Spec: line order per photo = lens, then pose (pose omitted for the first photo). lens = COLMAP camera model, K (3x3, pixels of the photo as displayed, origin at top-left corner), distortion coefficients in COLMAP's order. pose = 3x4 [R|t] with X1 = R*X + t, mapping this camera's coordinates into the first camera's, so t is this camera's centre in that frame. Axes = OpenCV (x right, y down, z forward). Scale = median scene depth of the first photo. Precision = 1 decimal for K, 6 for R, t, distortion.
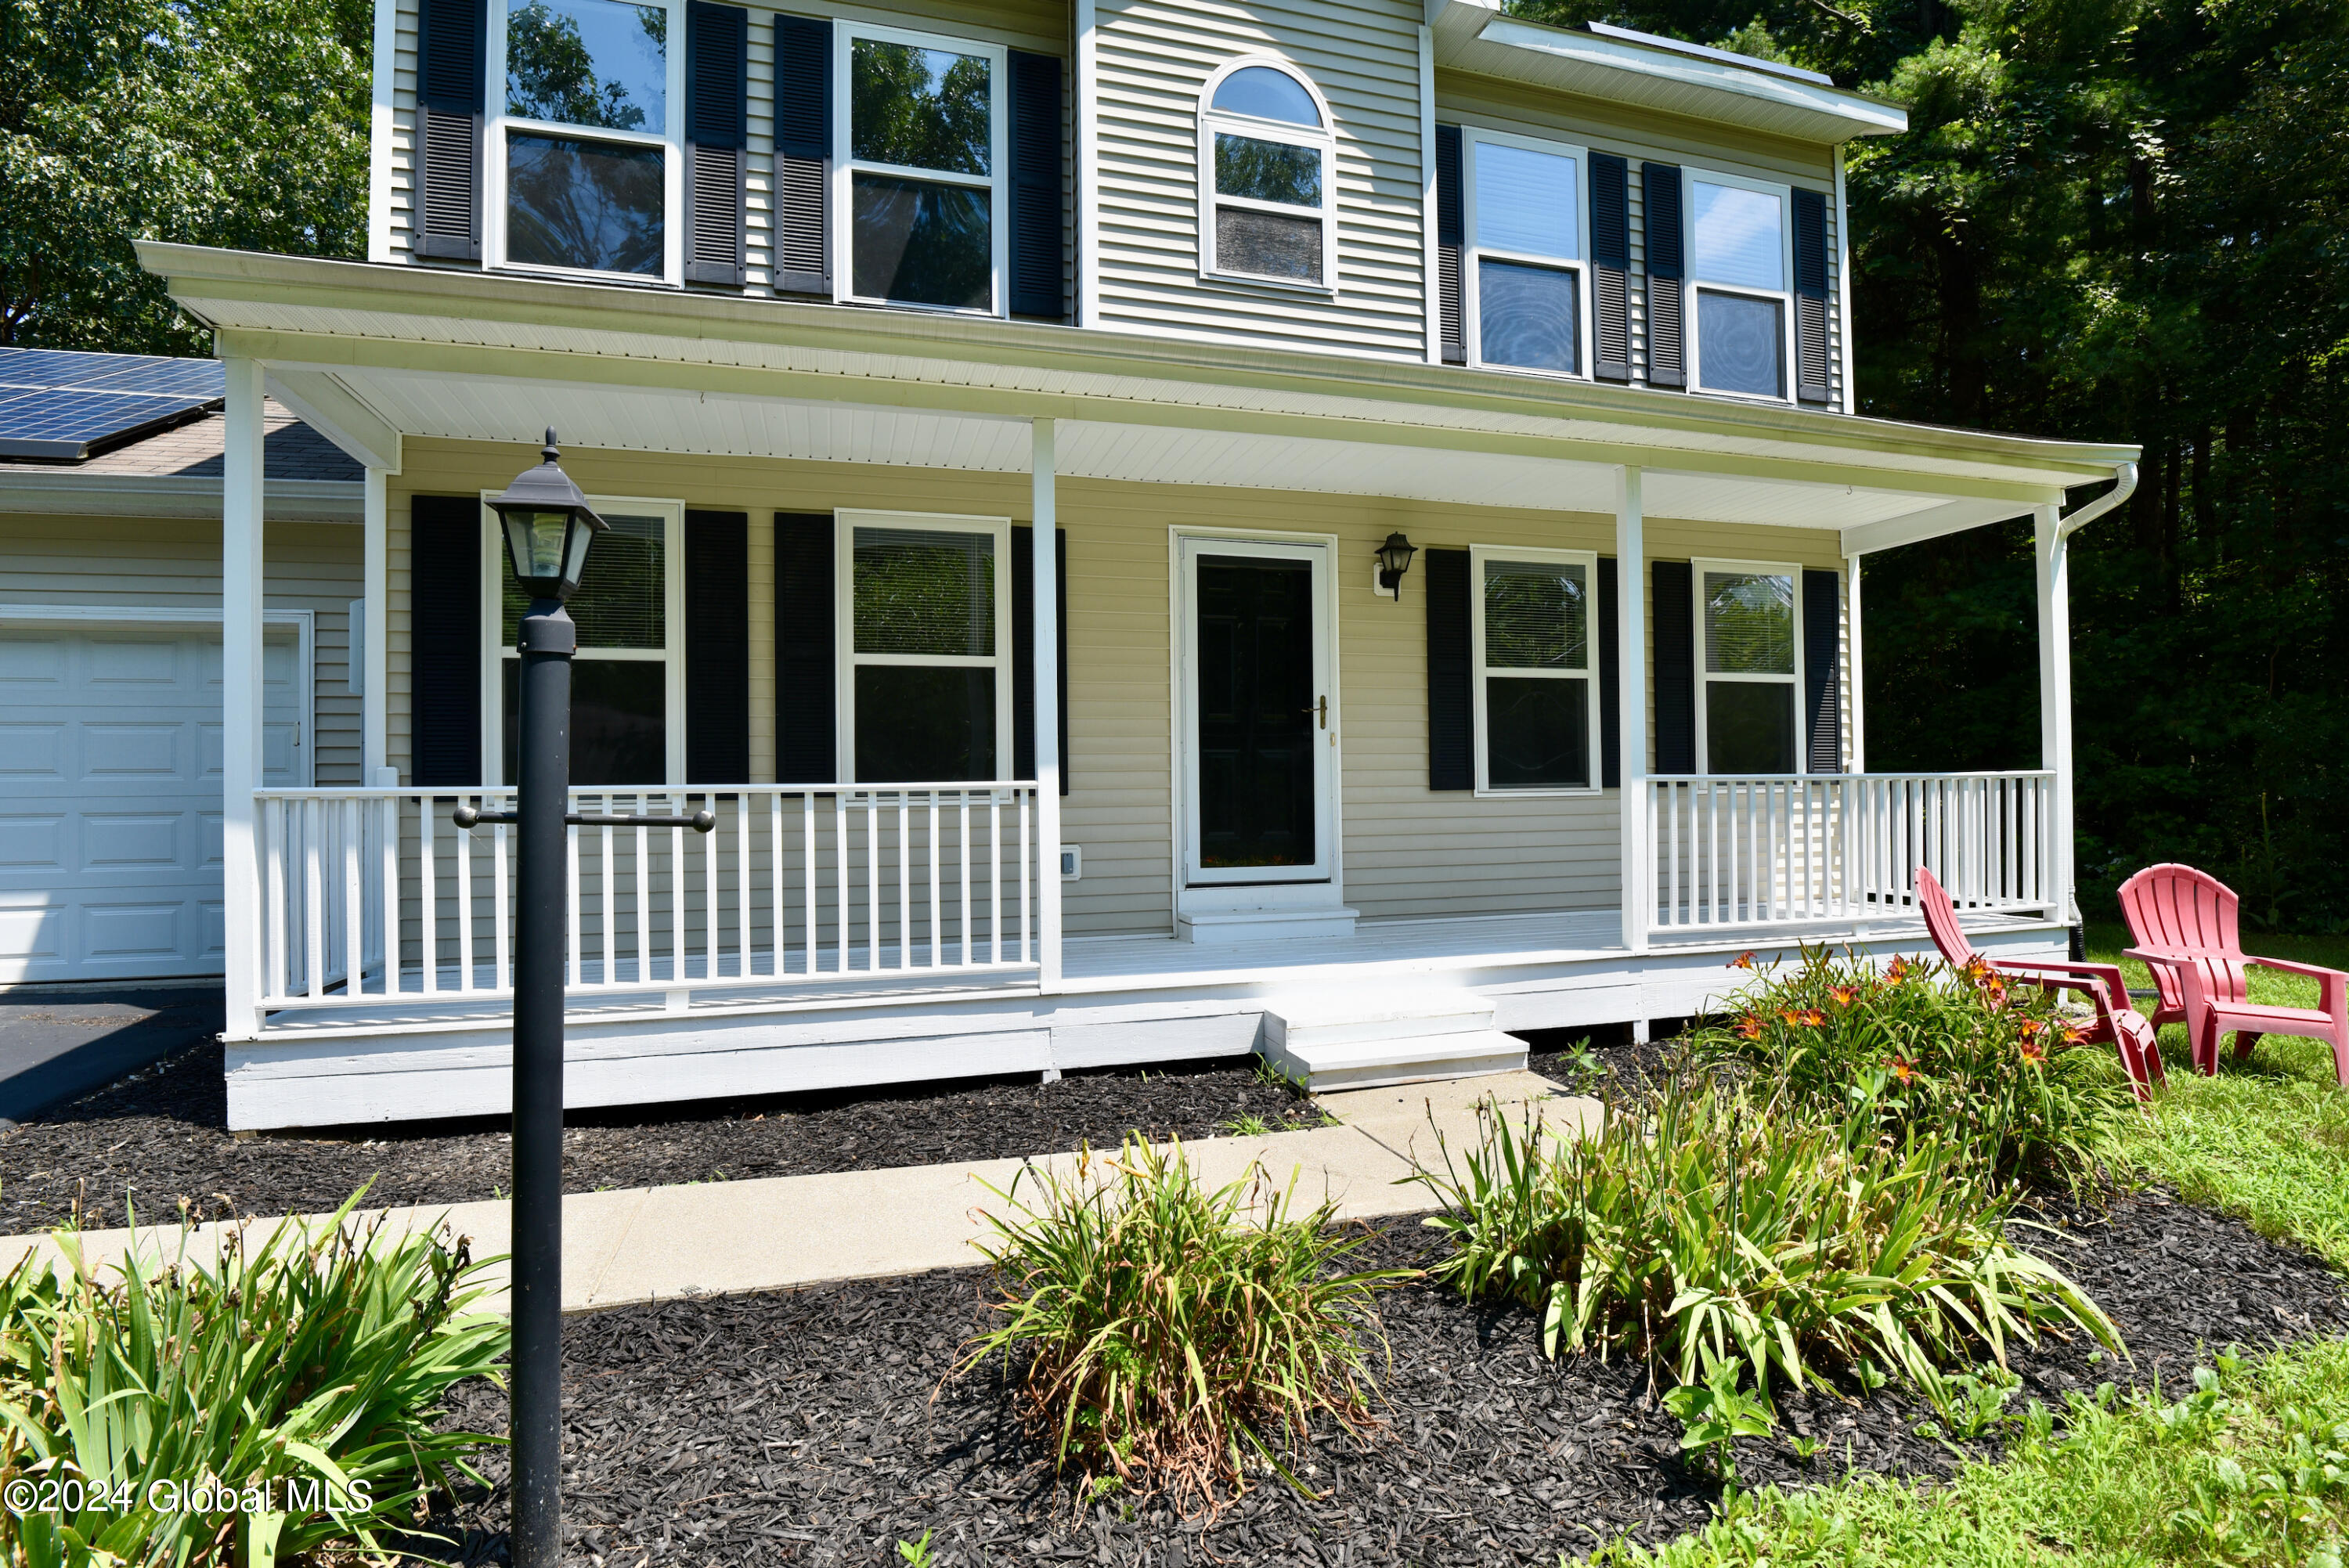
lens RADIAL K [[1149.4, 0, 1179.5], [0, 1149.4, 784.7], [0, 0, 1]] dist [-0.029072, -0.001855]
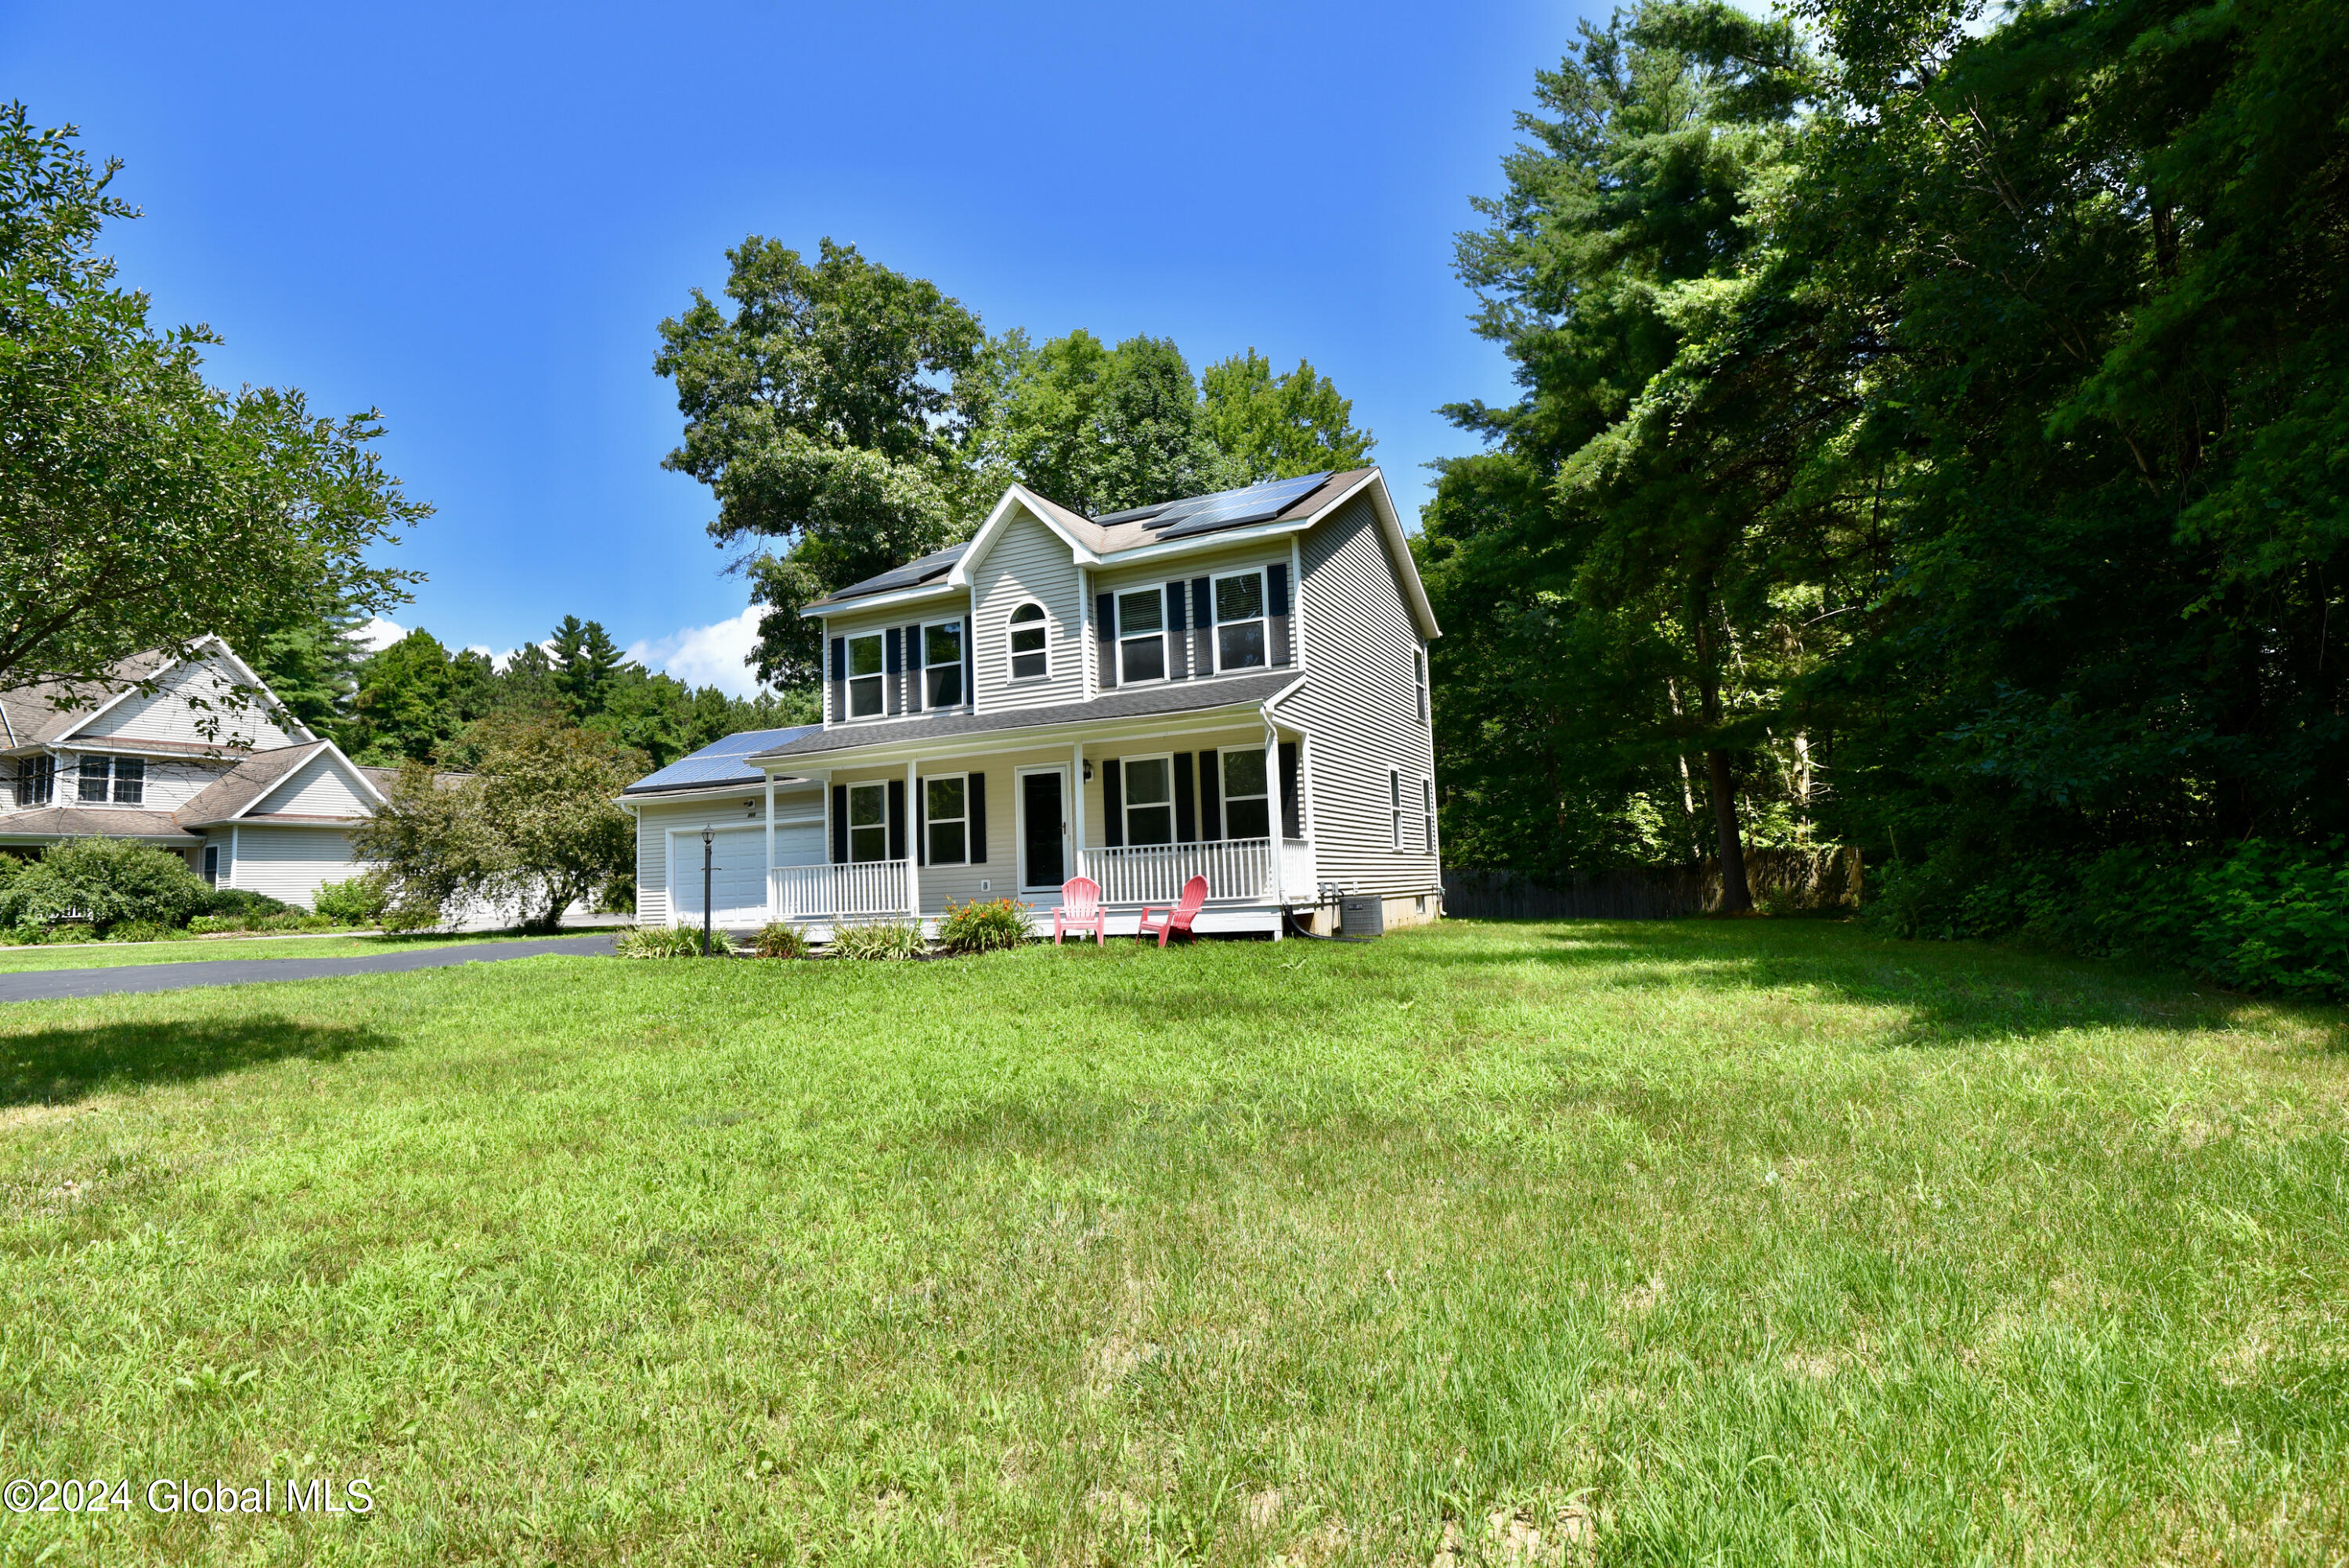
lens RADIAL K [[1149.4, 0, 1179.5], [0, 1149.4, 784.7], [0, 0, 1]] dist [-0.029072, -0.001855]
pose [[0.747259, -0.078868, -0.659837, 2.237530], [0.036316, 0.996295, -0.077957, 0.058409], [0.663540, 0.034291, 0.747354, -0.884444]]
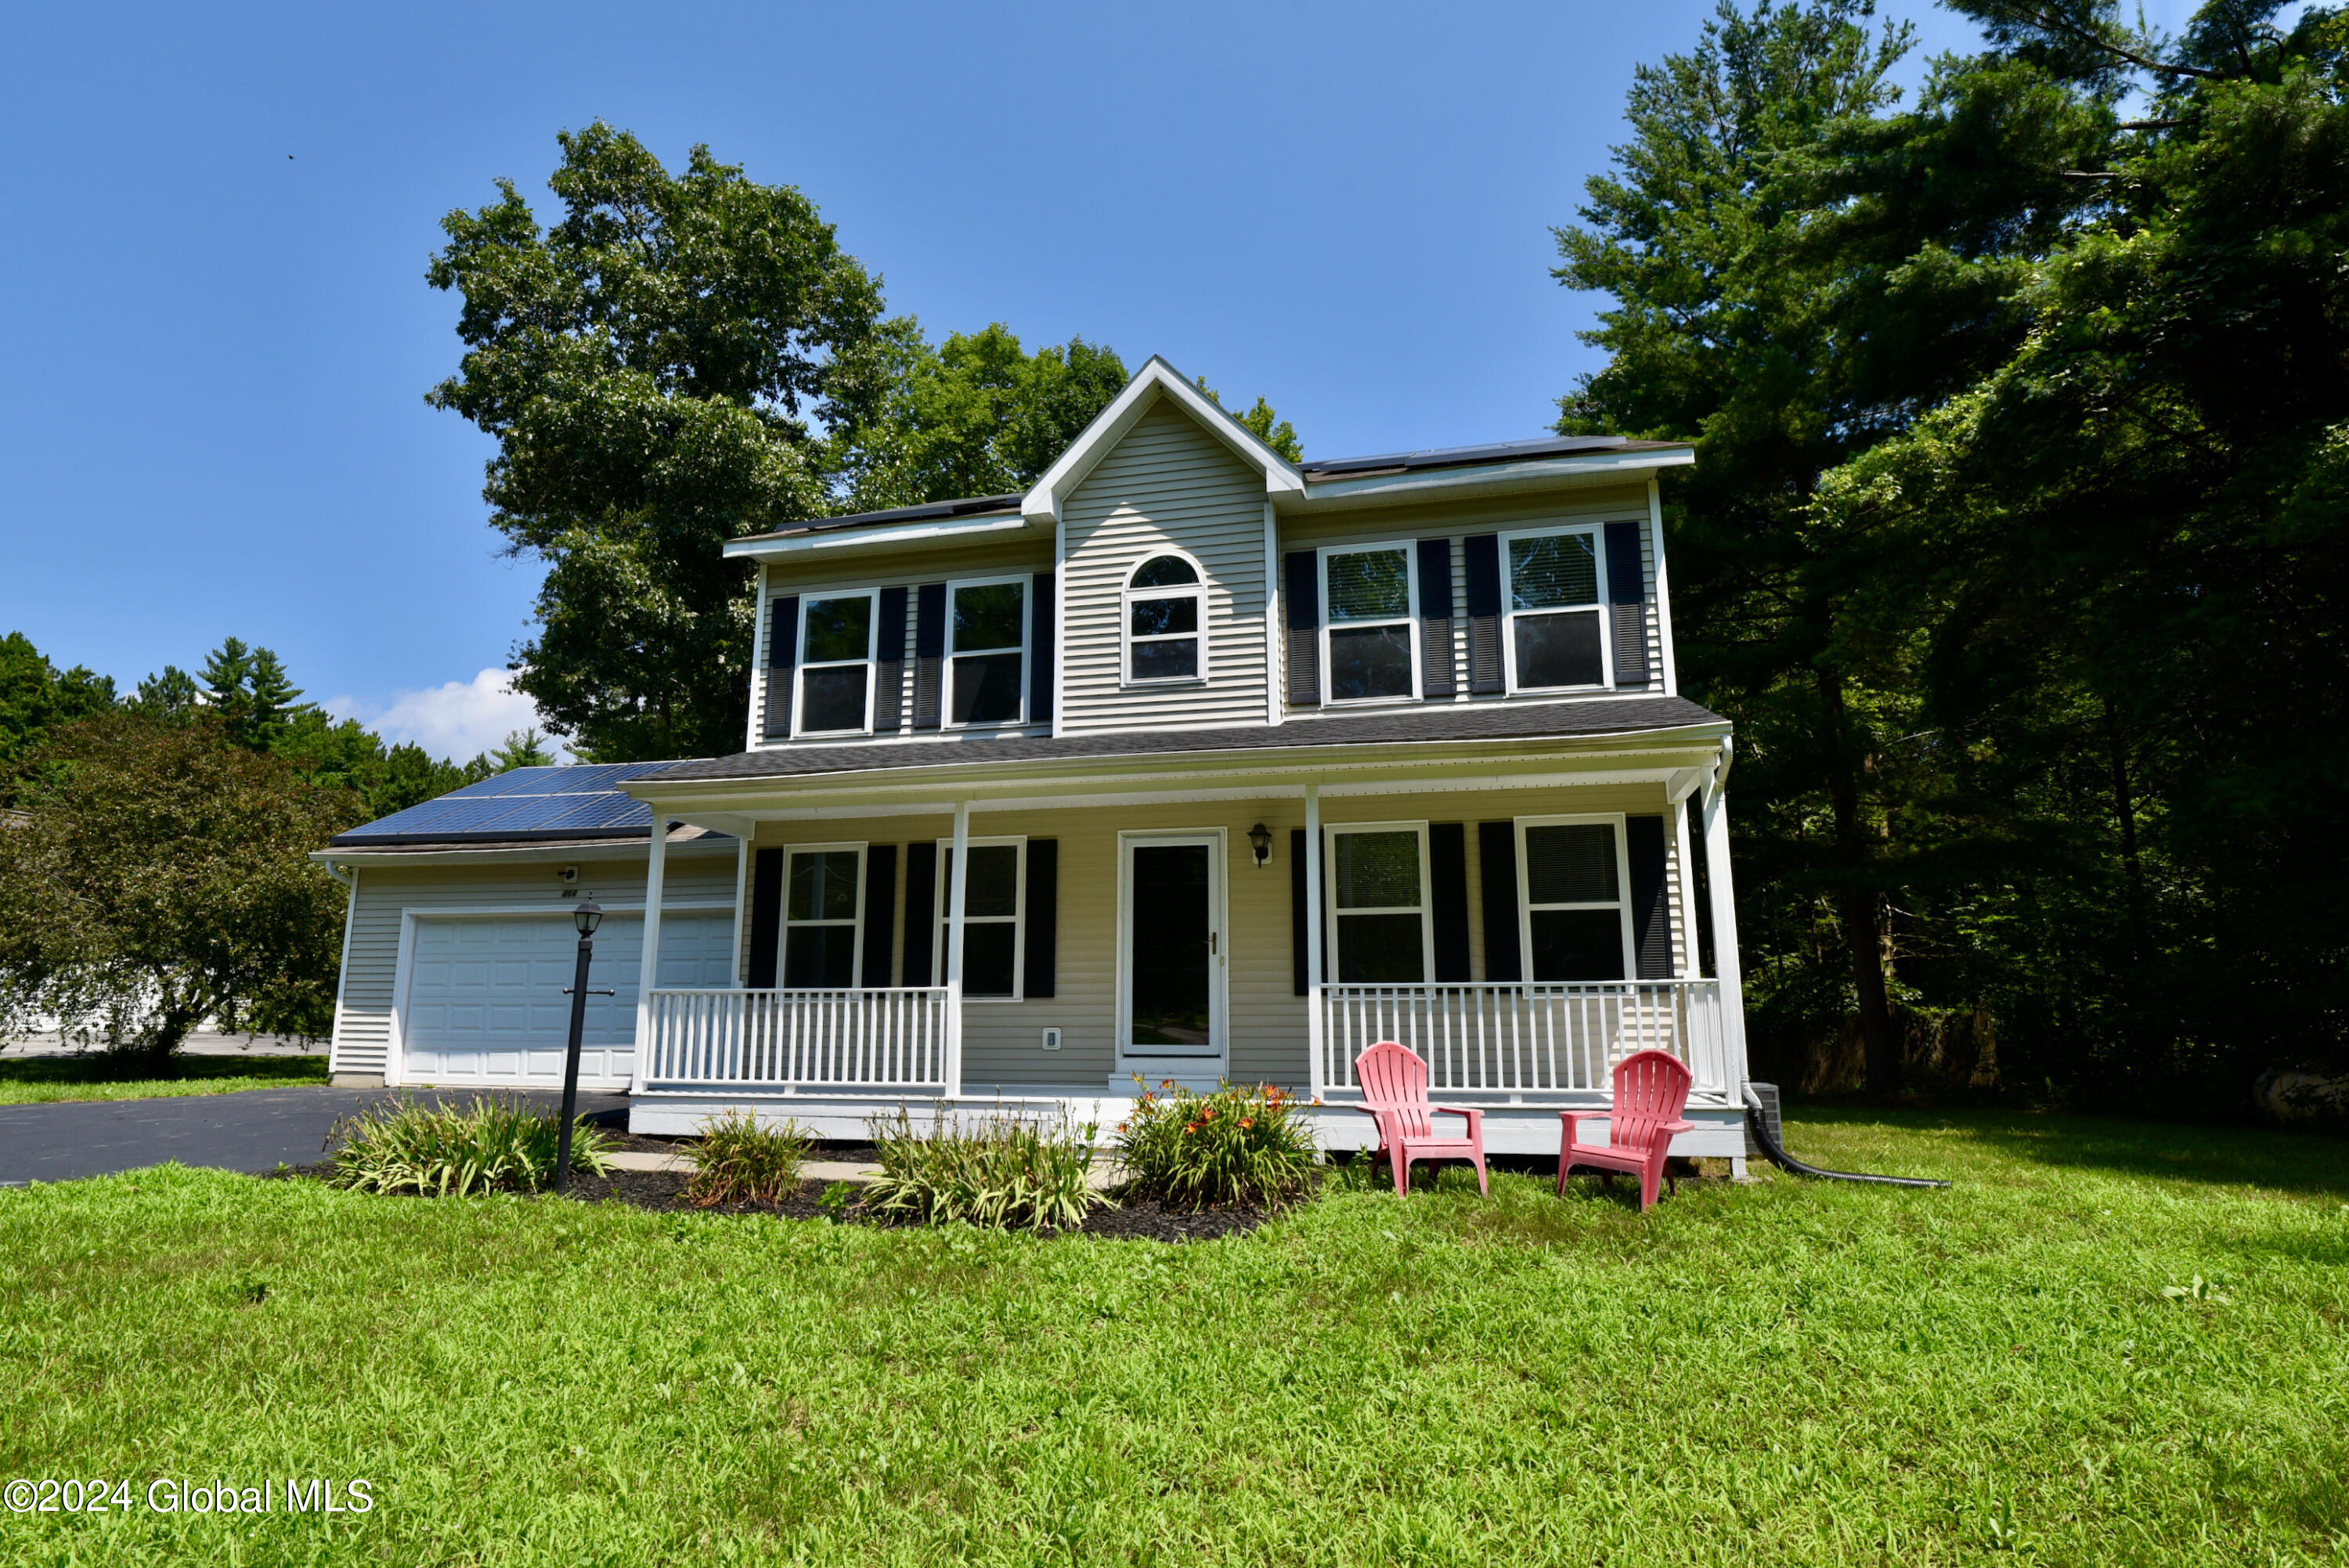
lens RADIAL K [[1212.4, 0, 1176.7], [0, 1212.4, 780.4], [0, 0, 1]] dist [-0.030598, -0.000223]
pose [[0.866176, -0.085730, -0.492331, 0.949699], [-0.005146, 0.983593, -0.180327, 0.015361], [0.499713, 0.158729, 0.851524, -0.460153]]
